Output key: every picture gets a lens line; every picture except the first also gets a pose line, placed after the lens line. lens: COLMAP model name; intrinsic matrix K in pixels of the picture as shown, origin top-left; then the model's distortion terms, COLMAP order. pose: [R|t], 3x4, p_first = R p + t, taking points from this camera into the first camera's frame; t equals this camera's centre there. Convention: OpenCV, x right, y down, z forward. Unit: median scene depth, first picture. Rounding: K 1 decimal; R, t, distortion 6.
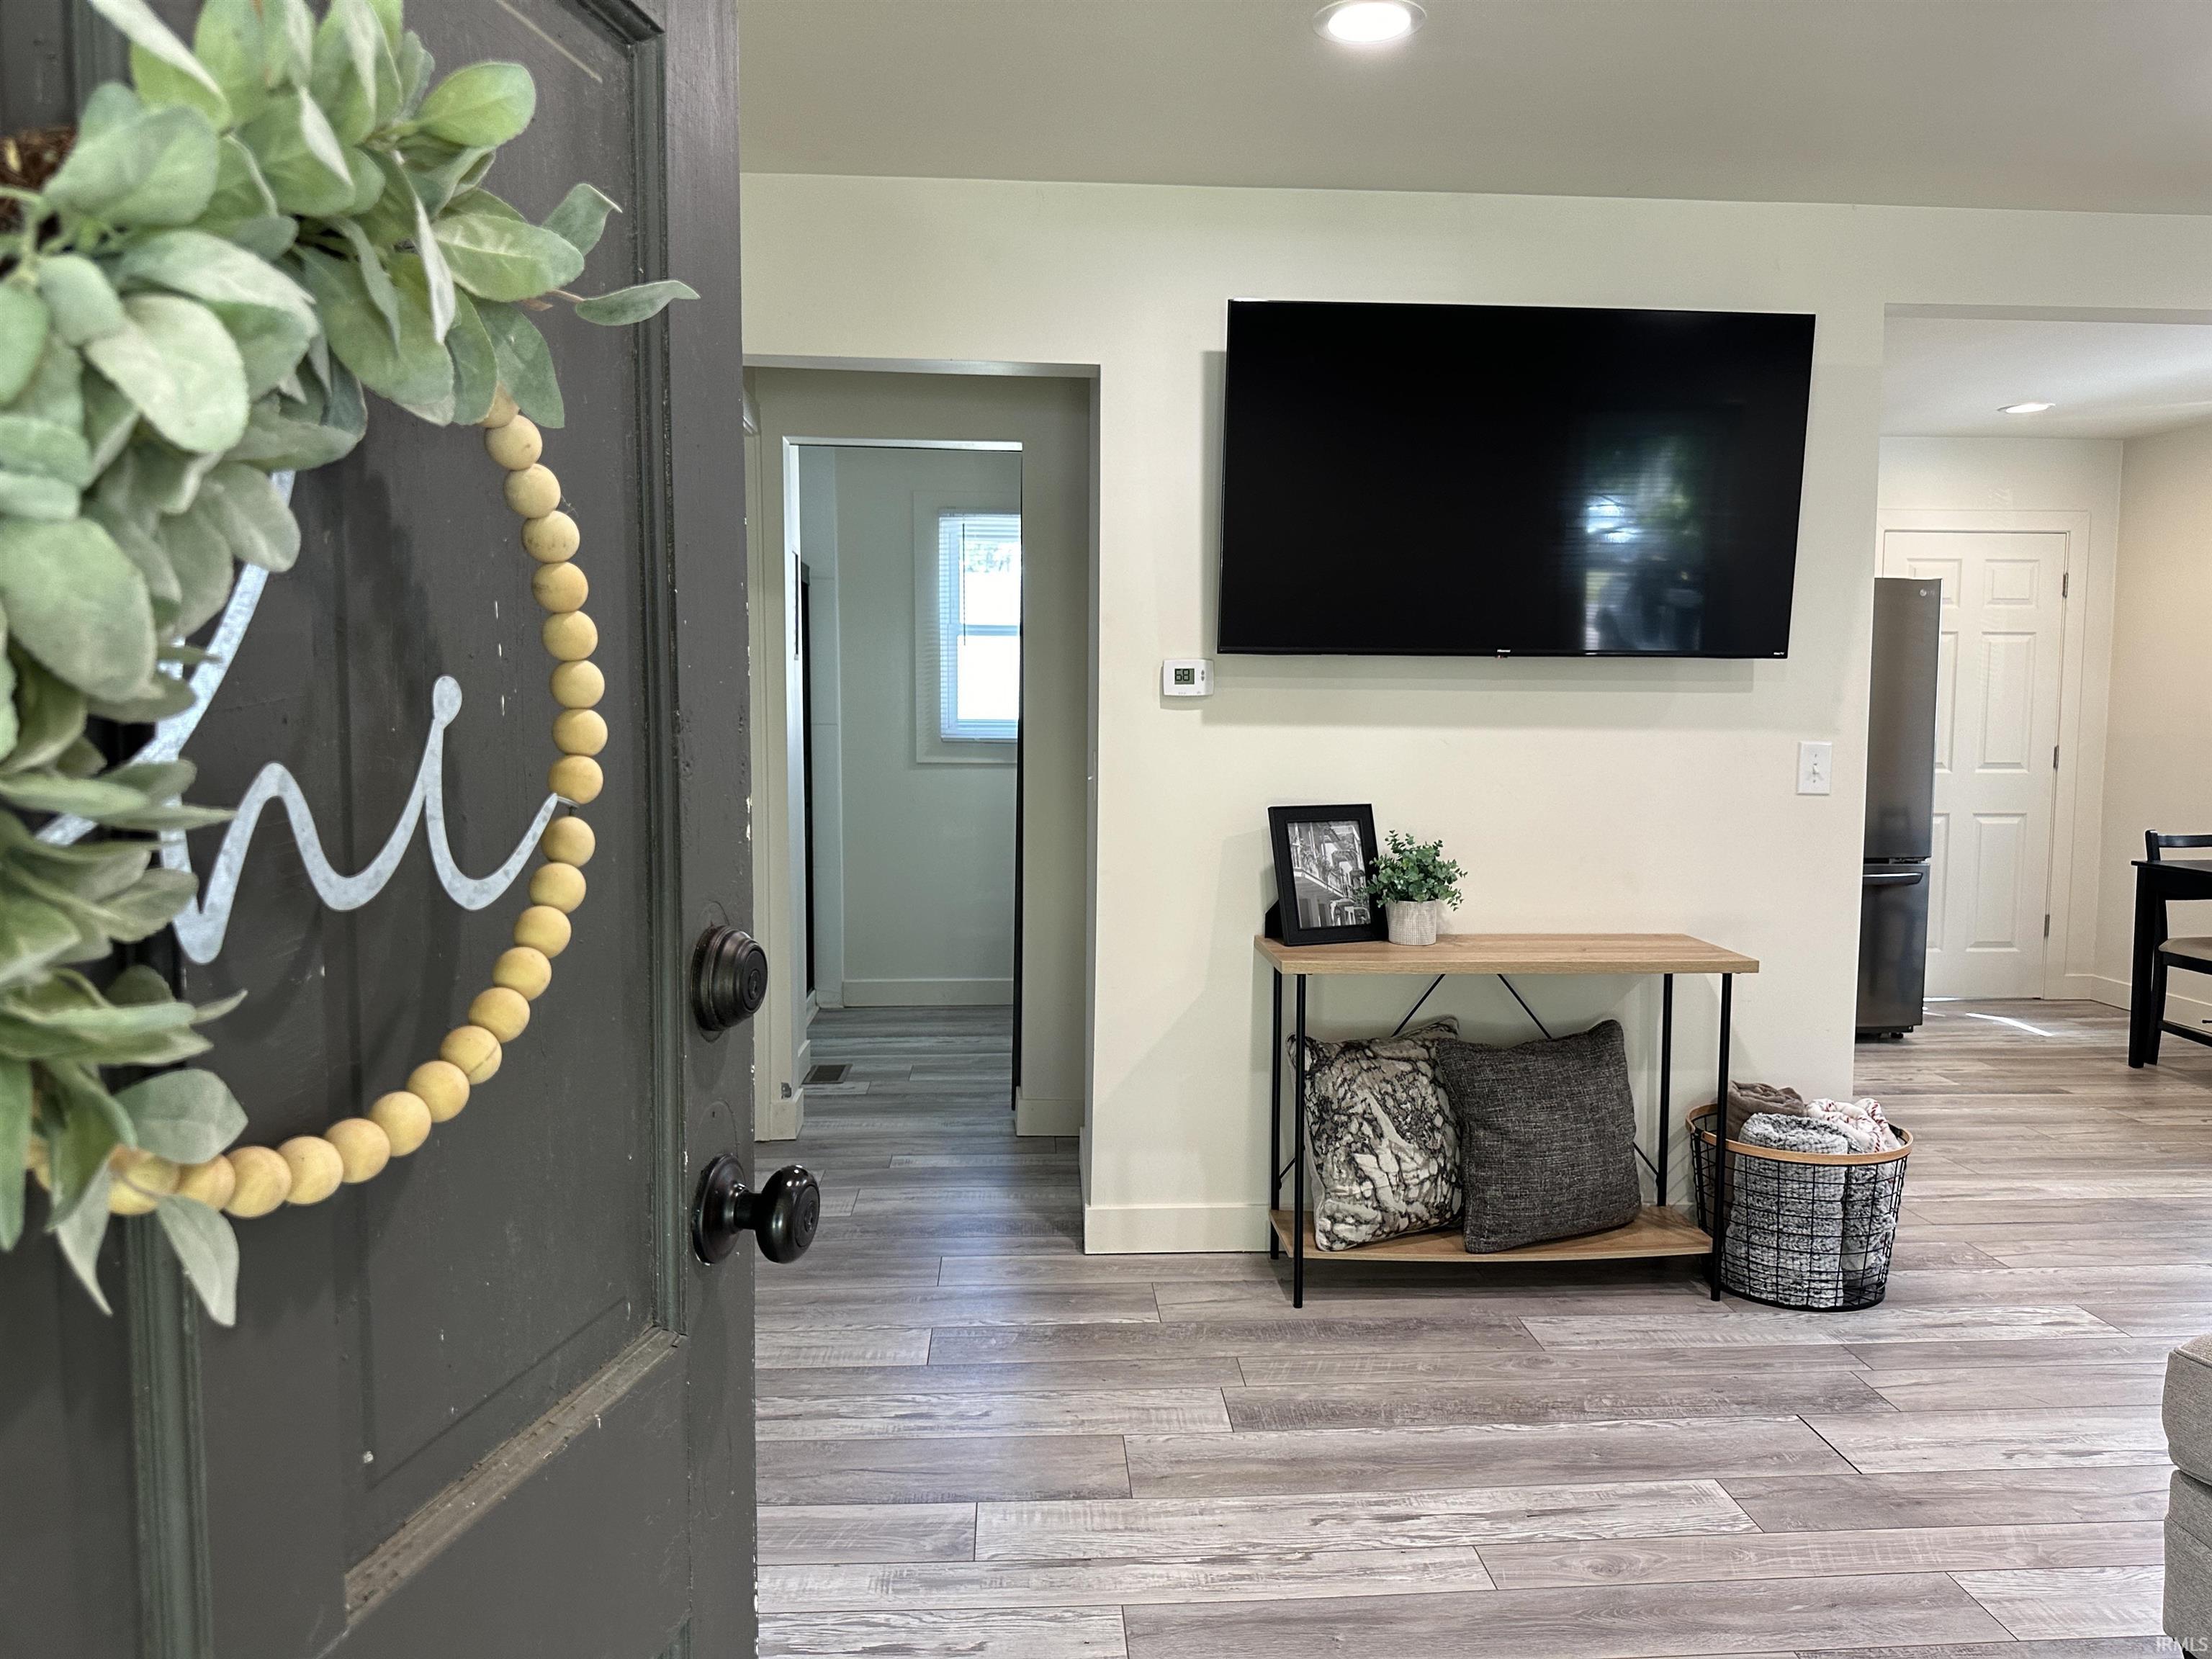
lens RADIAL K [[1520.5, 0, 1106.0], [0, 1520.5, 829.5], [0, 0, 1]] dist [0.091835, -0.109523]
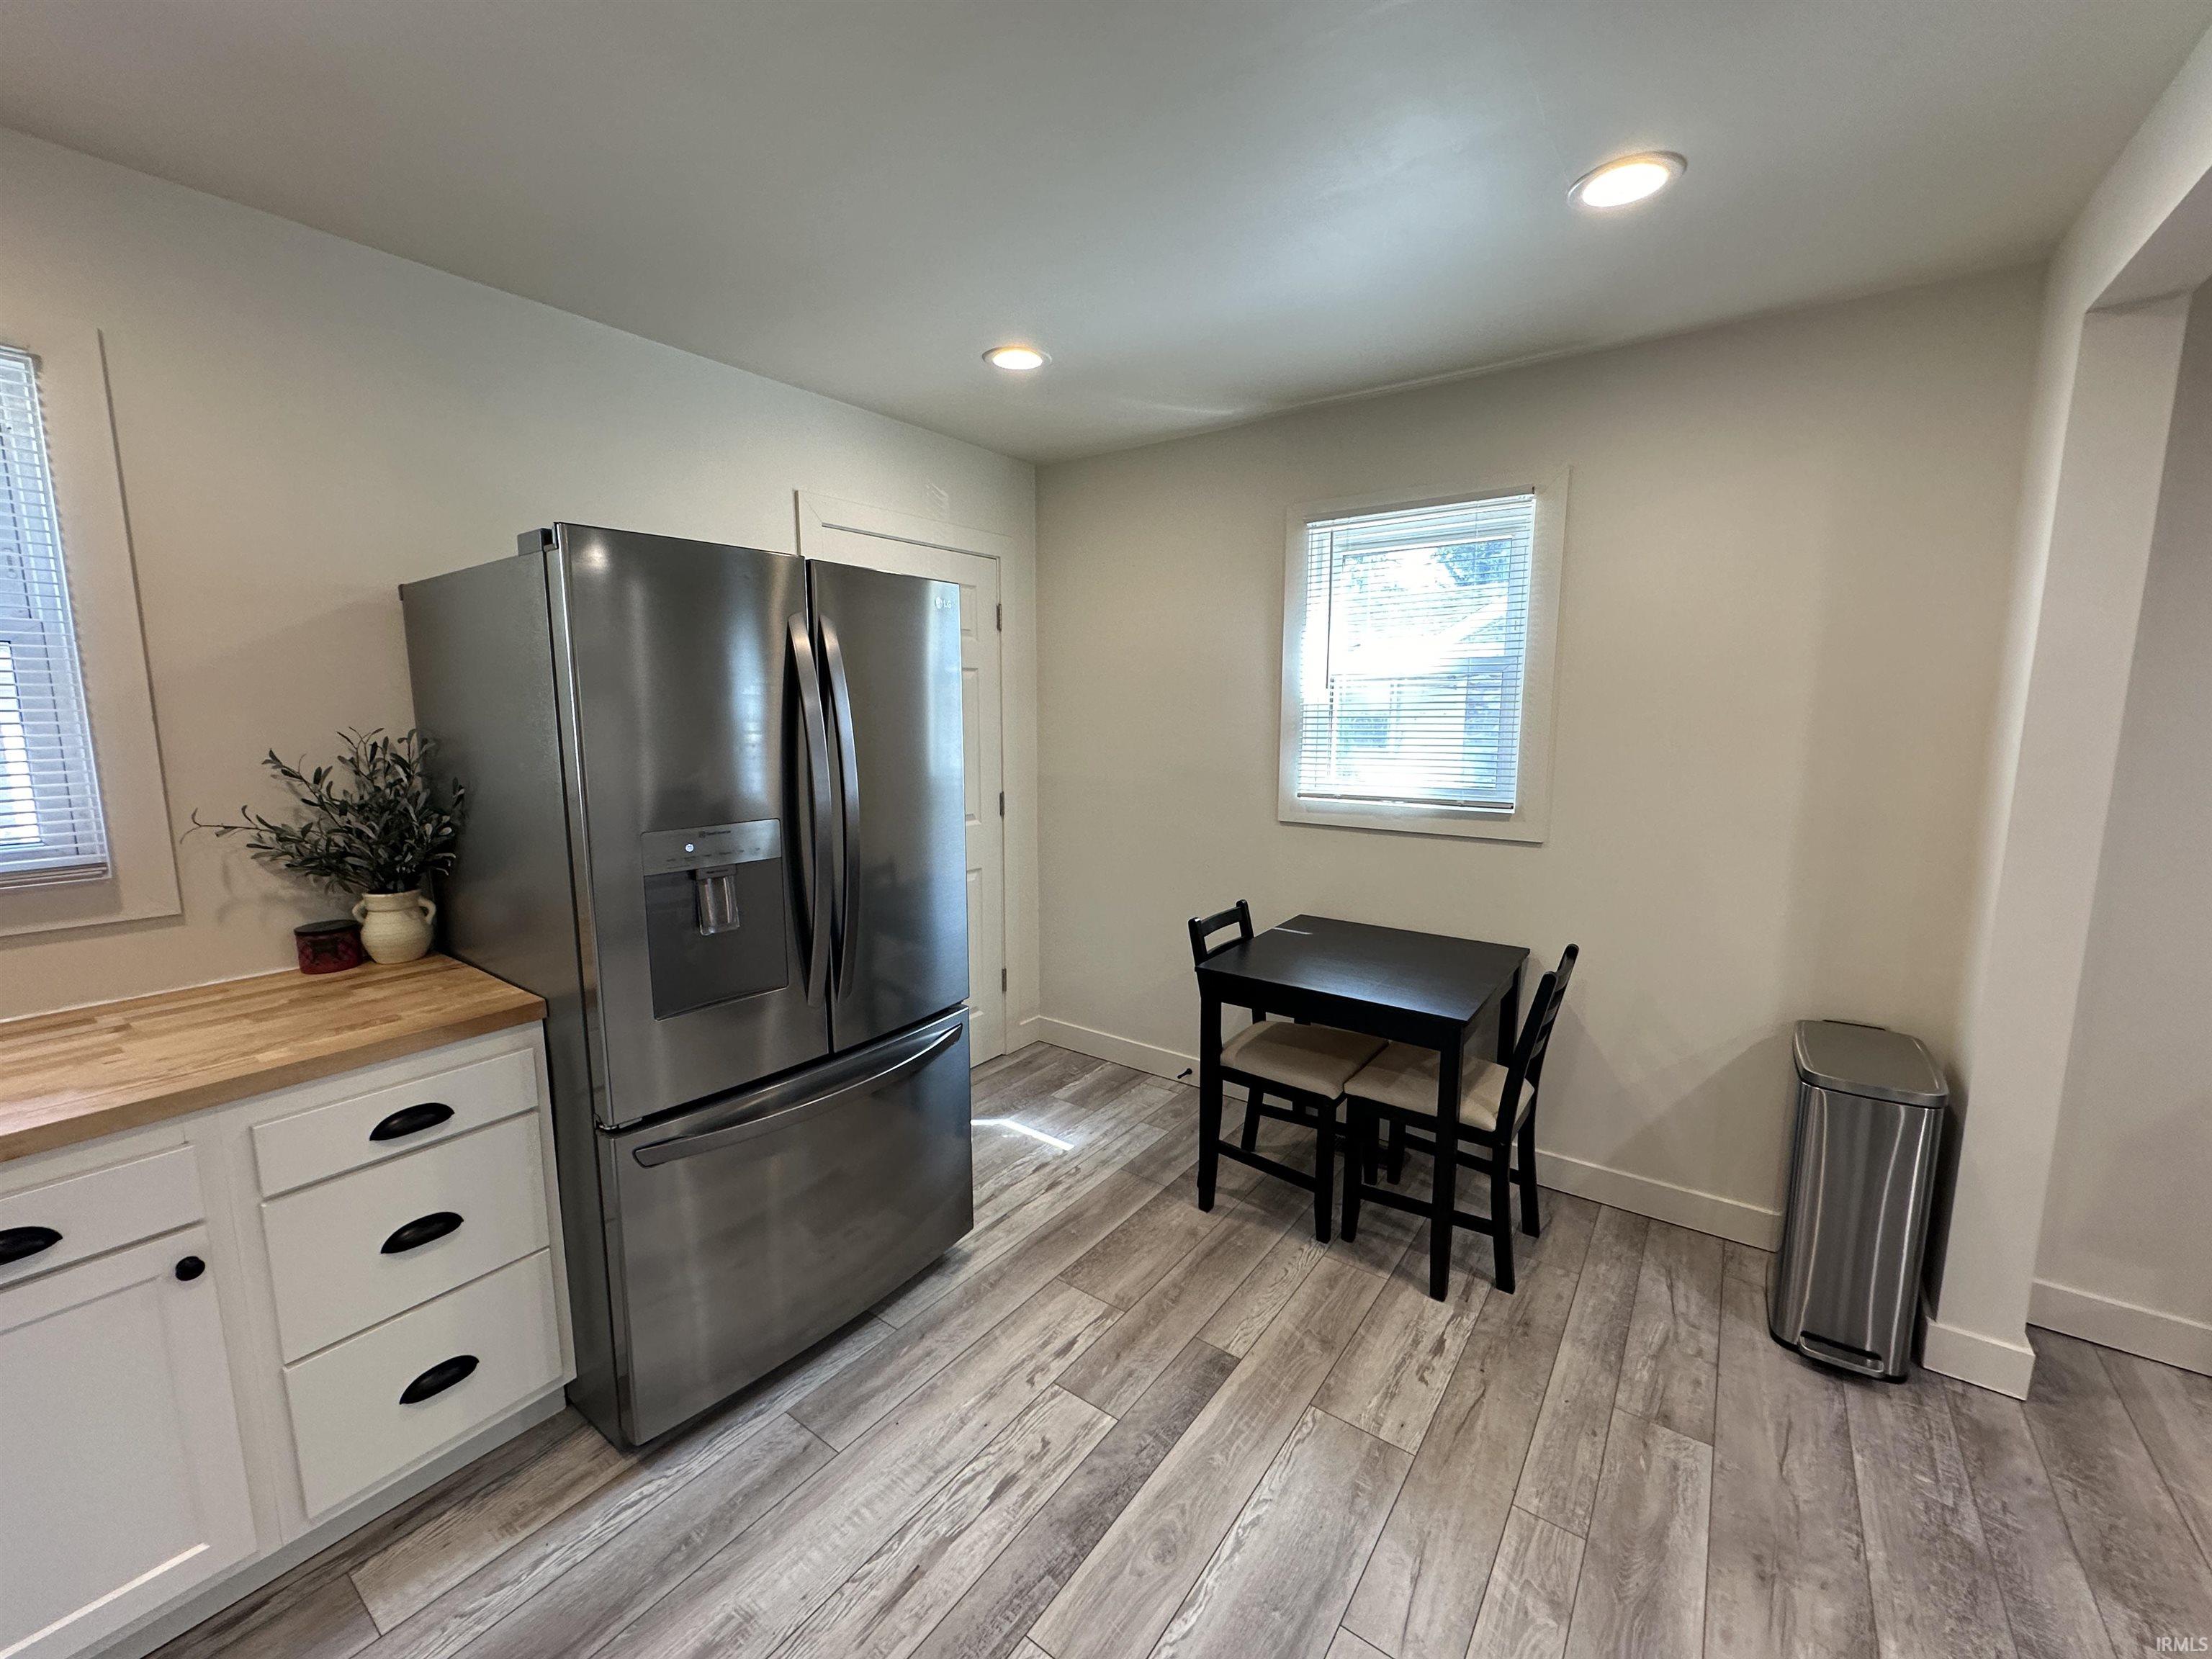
lens RADIAL K [[881.2, 0, 1106.0], [0, 881.2, 829.5], [0, 0, 1]] dist [-0.002698, -0.000434]
pose [[0.618907, -0.116615, 0.776759, 0.241008], [0.065327, 0.993133, 0.097048, -0.079653], [-0.782743, -0.009321, 0.622275, 0.627088]]
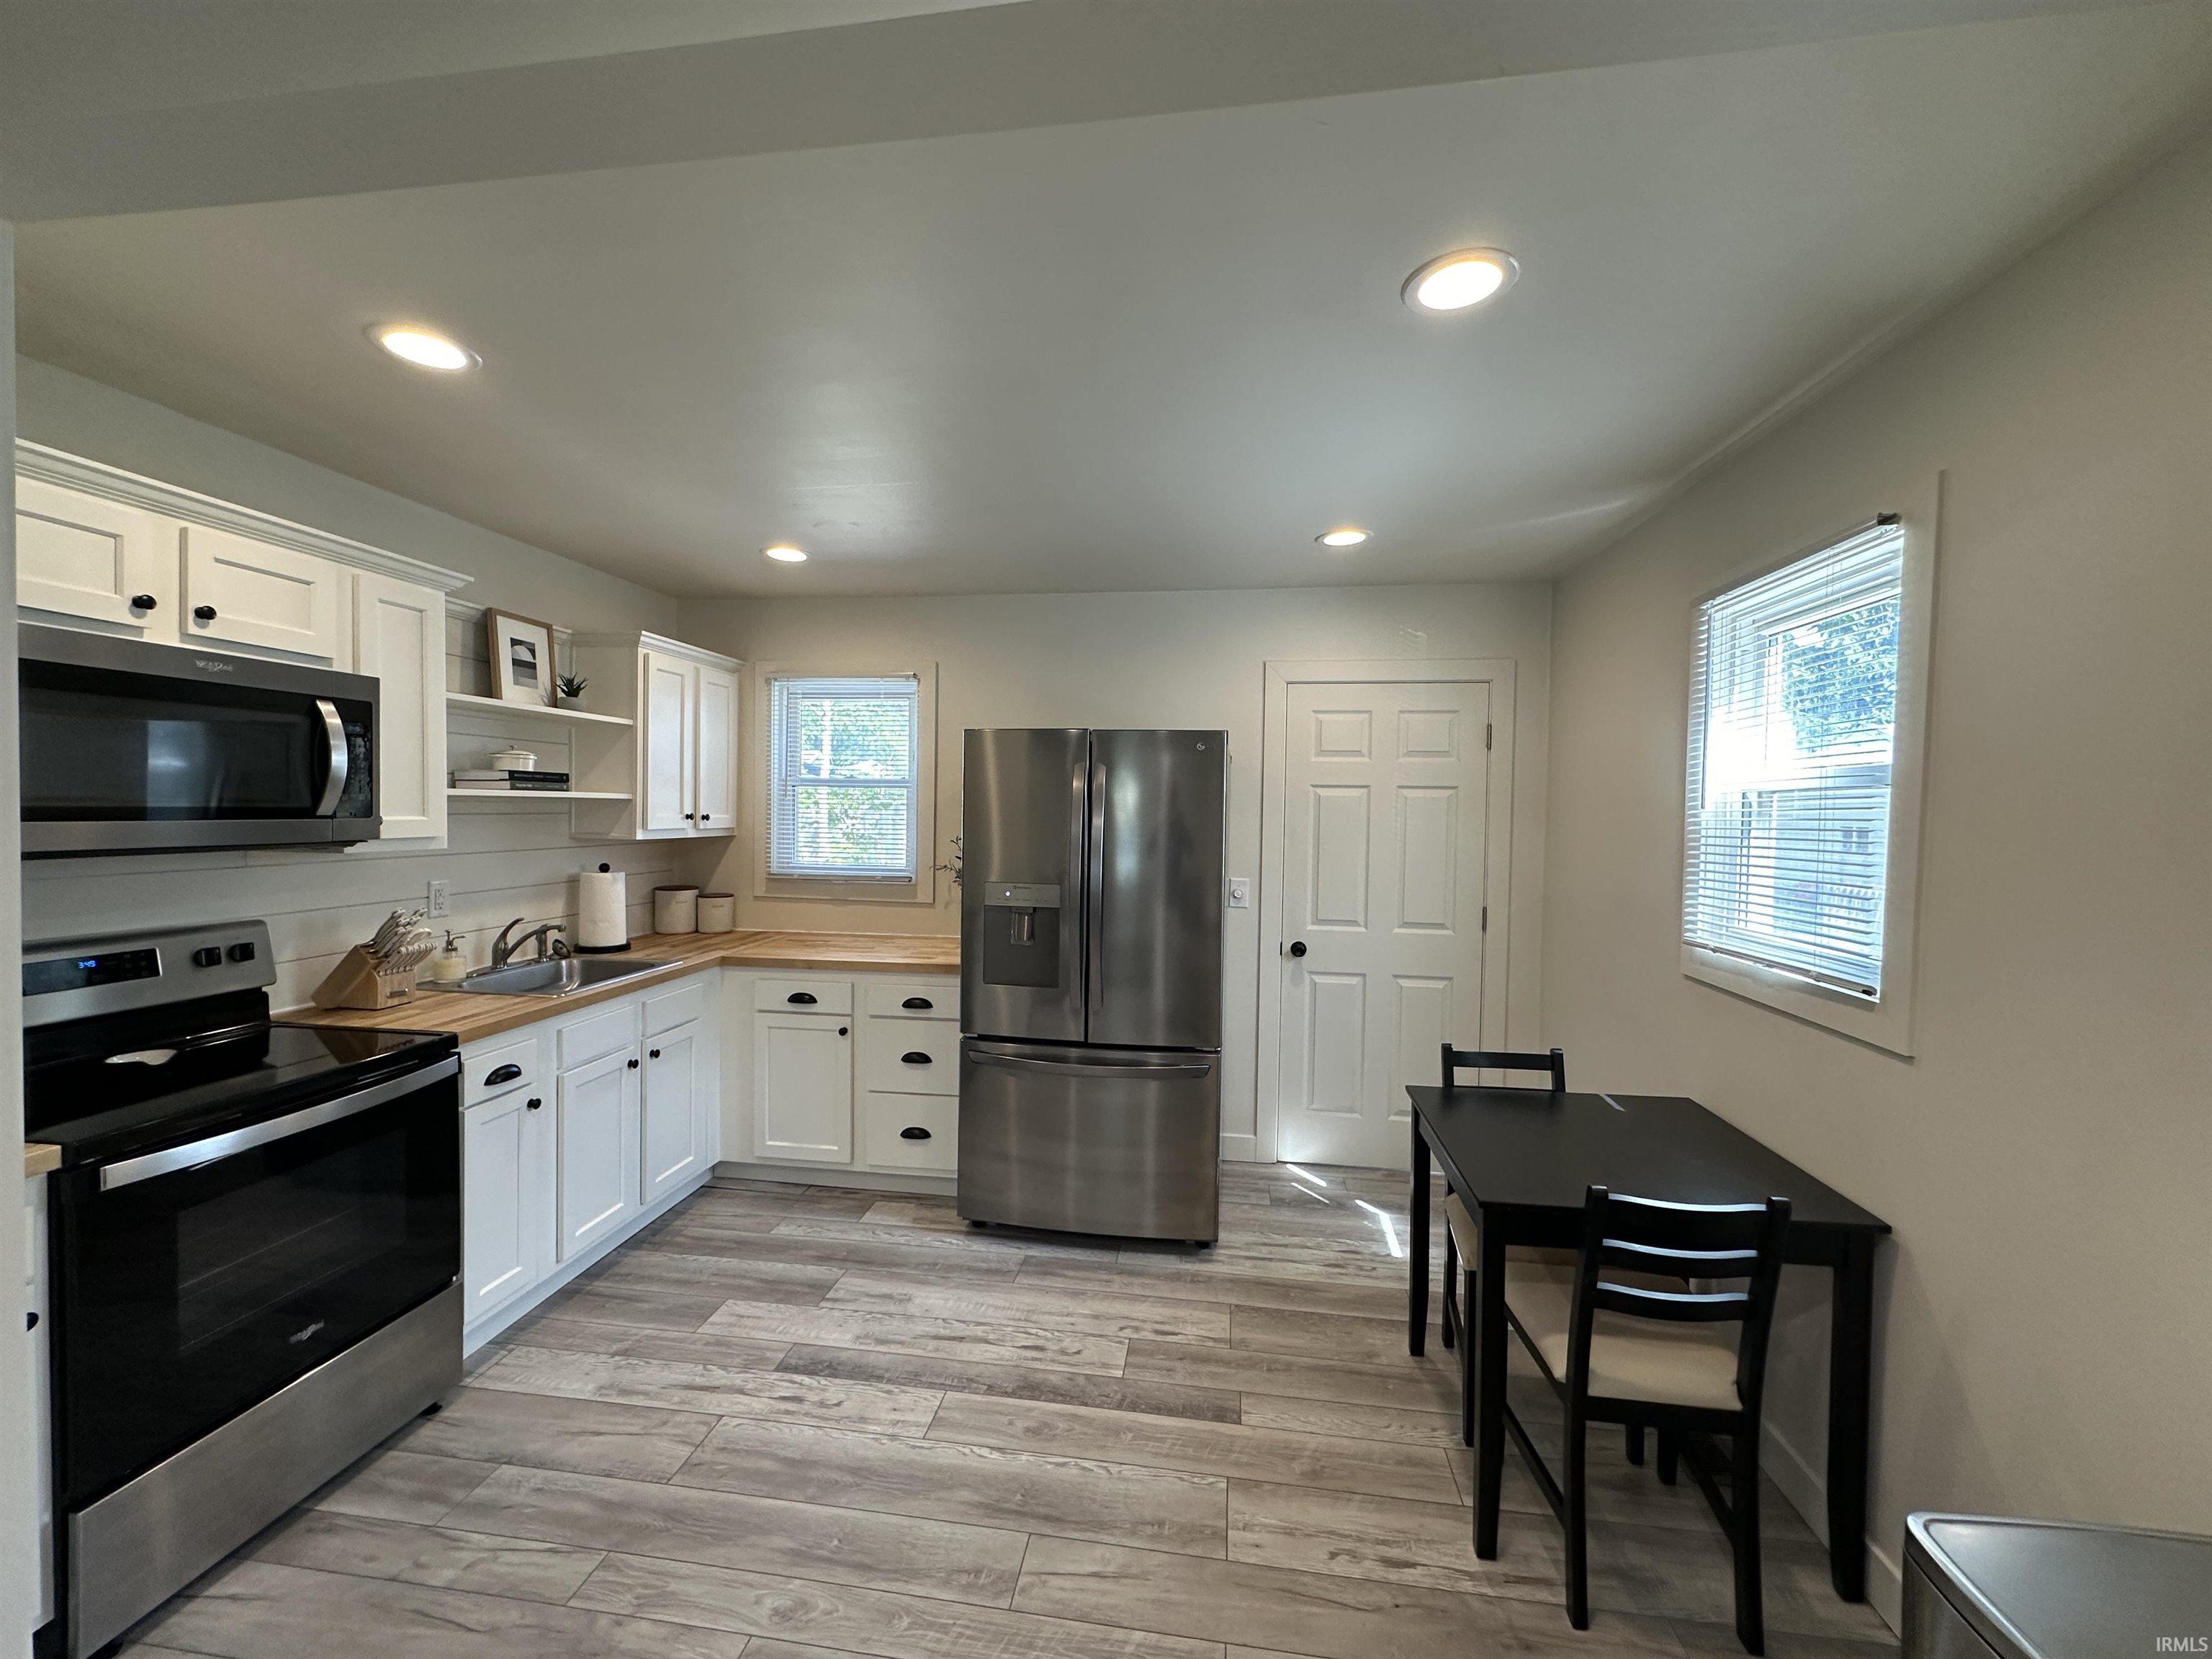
lens RADIAL K [[881.2, 0, 1106.0], [0, 881.2, 829.5], [0, 0, 1]] dist [-0.002698, -0.000434]
pose [[0.983909, 0.011464, -0.178301, 0.488291], [-0.021116, 0.998407, -0.052331, -0.068533], [0.177417, 0.055254, 0.982583, 0.436815]]
